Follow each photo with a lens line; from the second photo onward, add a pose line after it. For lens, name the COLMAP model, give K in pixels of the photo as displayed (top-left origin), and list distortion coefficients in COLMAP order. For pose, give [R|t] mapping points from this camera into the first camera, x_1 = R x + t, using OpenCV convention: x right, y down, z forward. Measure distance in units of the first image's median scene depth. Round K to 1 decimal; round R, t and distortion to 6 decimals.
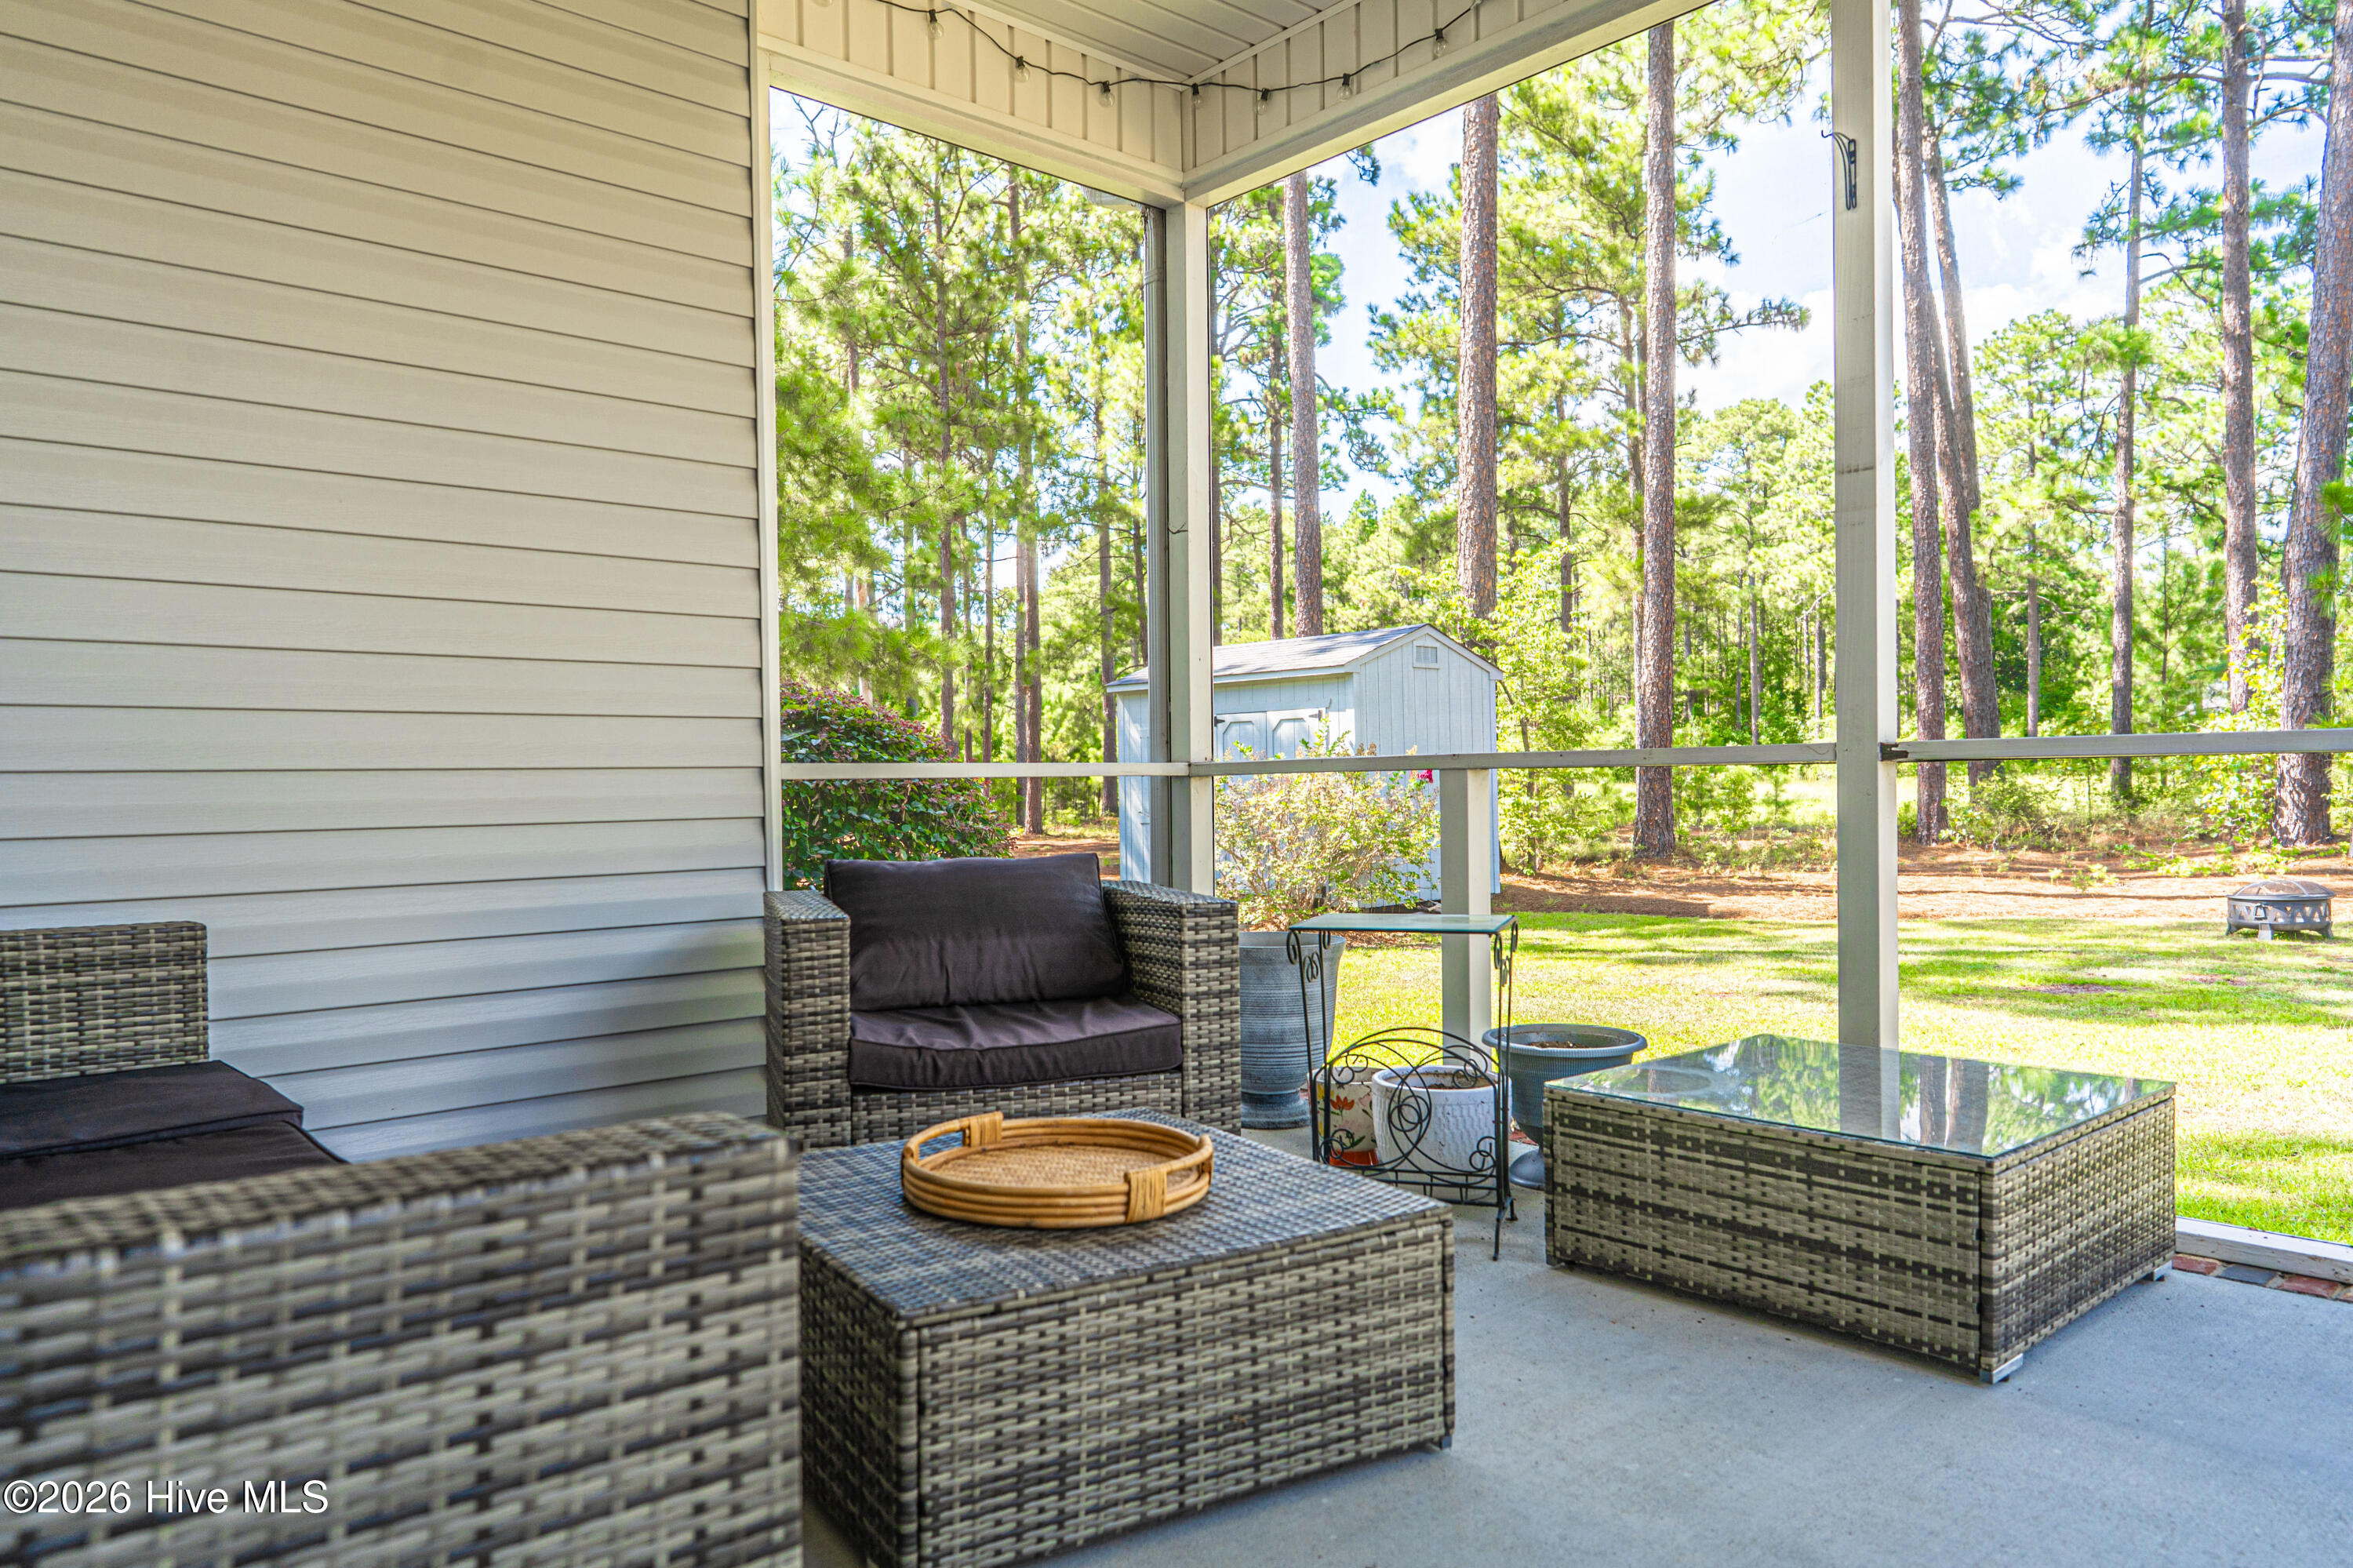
lens RADIAL K [[1560.1, 0, 1177.7], [0, 1560.1, 791.0], [0, 0, 1]] dist [-0.000233, 0.005380]
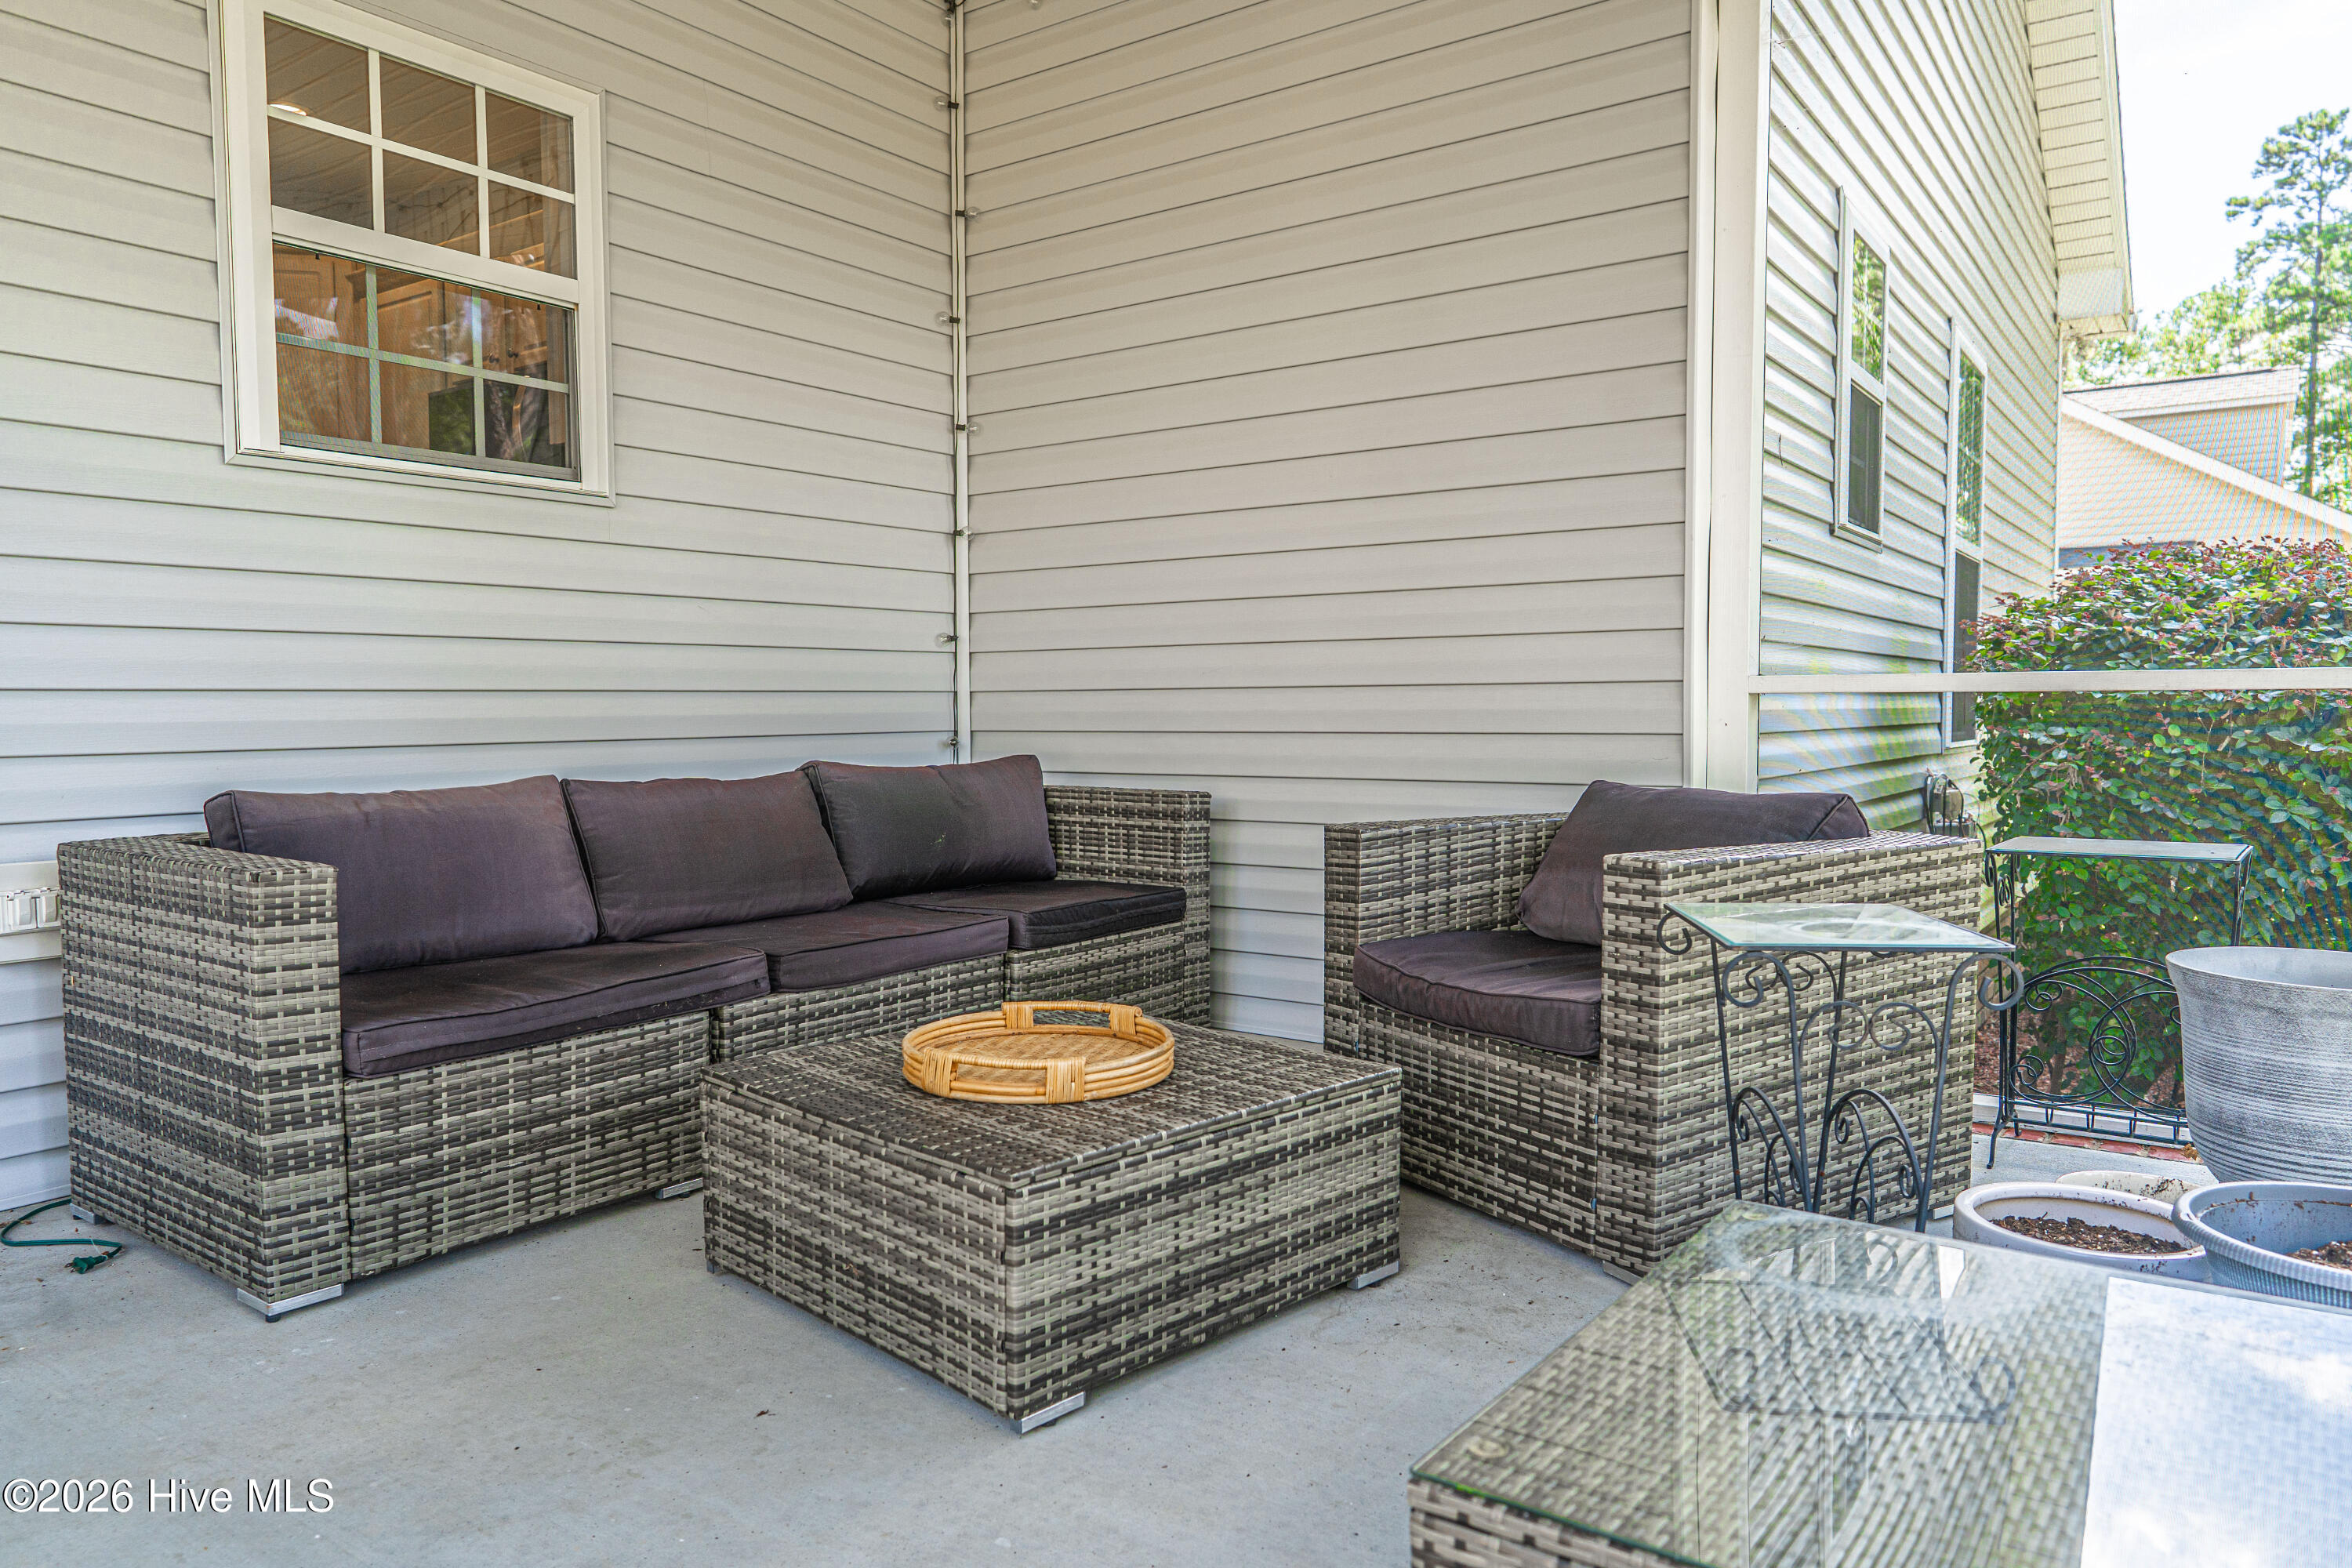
lens RADIAL K [[1559.4, 0, 1177.2], [0, 1559.4, 790.9], [0, 0, 1]] dist [-0.000233, 0.005380]
pose [[0.225149, 0.063295, -0.972266, 0.781279], [-0.013950, 0.997995, 0.061739, -0.007602], [0.974225, -0.000337, 0.225580, 0.653885]]
